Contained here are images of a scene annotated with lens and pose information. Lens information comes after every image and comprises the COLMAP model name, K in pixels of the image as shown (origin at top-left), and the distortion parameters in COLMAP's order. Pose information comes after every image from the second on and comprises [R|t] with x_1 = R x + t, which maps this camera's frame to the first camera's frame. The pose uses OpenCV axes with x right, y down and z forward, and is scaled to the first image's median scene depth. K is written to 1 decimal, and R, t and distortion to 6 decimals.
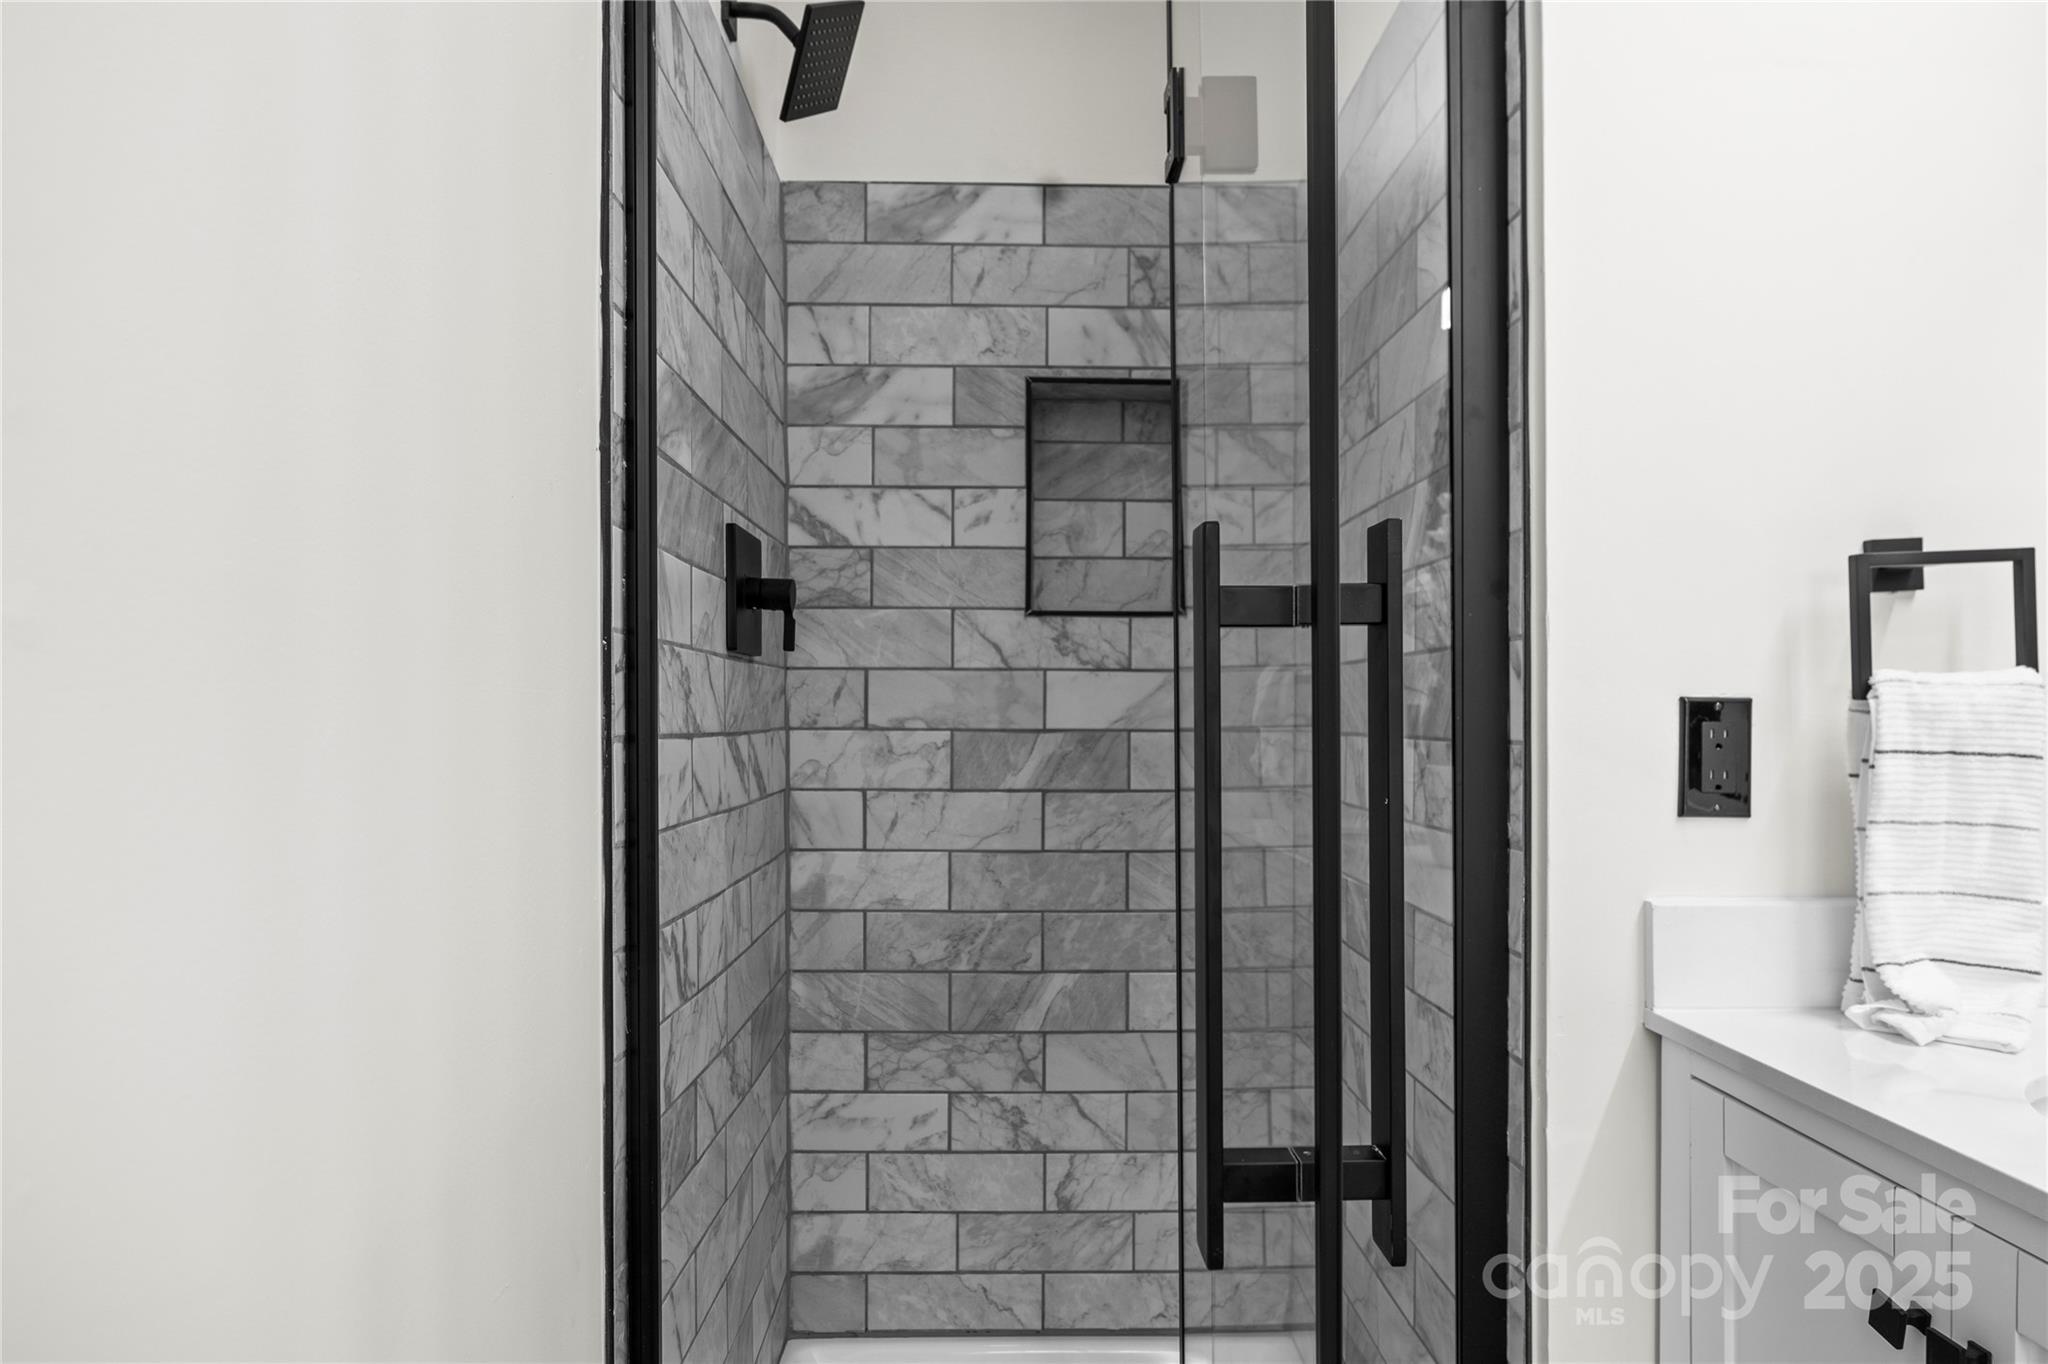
lens RADIAL K [[1214.5, 0, 1017.5], [0, 1214.5, 708.0], [0, 0, 1]] dist [-0.002785, -0.000116]
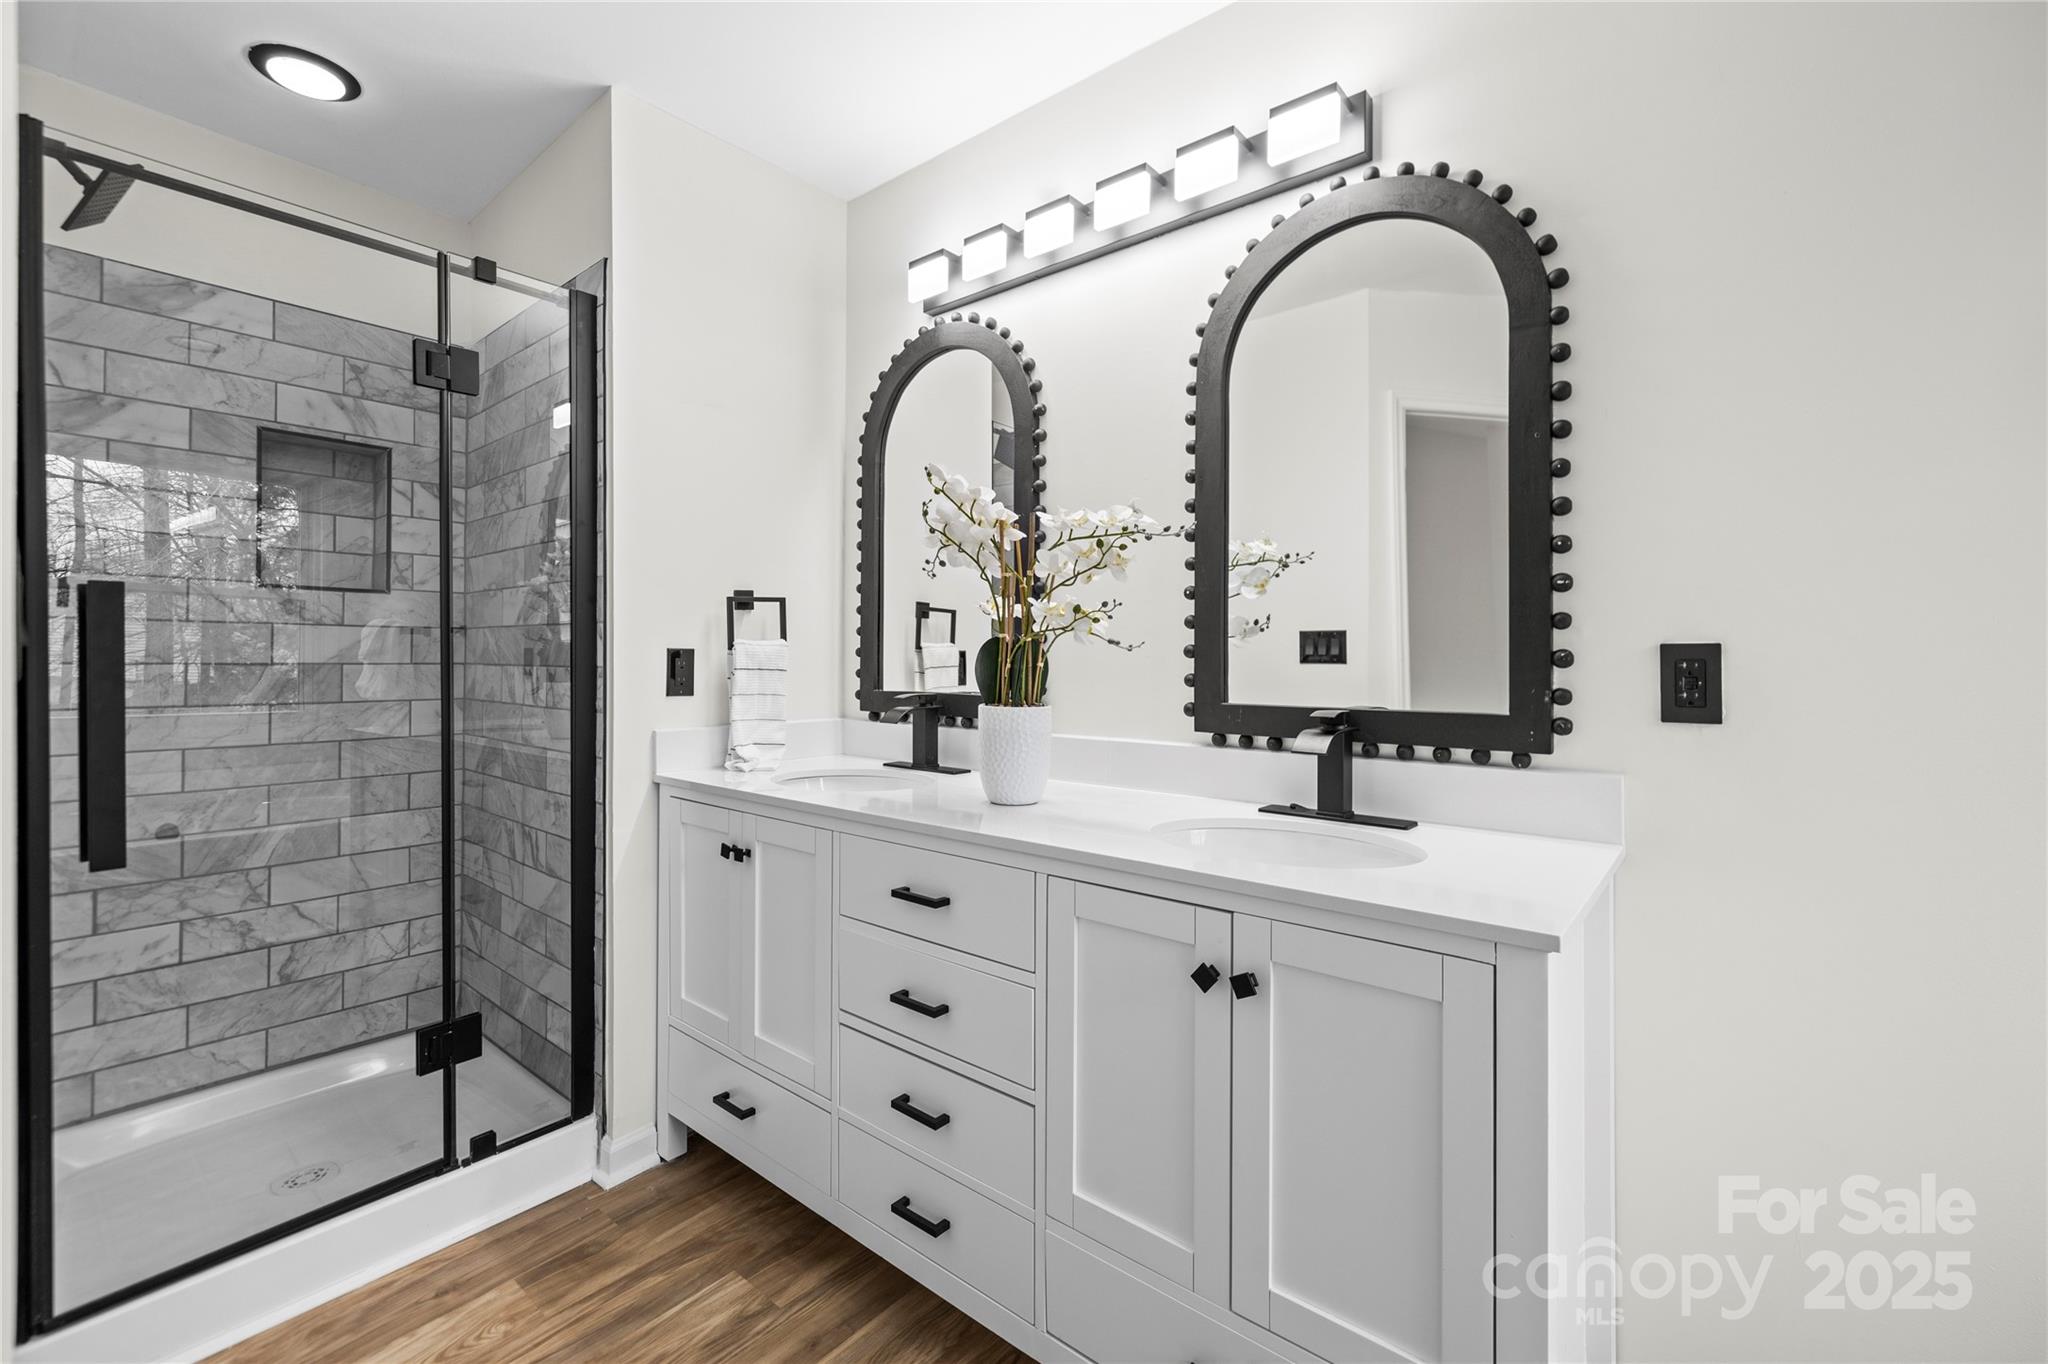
lens RADIAL K [[872.3, 0, 1023.3], [0, 872.3, 662.7], [0, 0, 1]] dist [0.000340, -0.000053]
pose [[0.655483, -0.002169, 0.755207, -0.185274], [-0.008998, 0.999902, 0.010682, -0.003081], [-0.755157, -0.013797, 0.655399, -0.410199]]
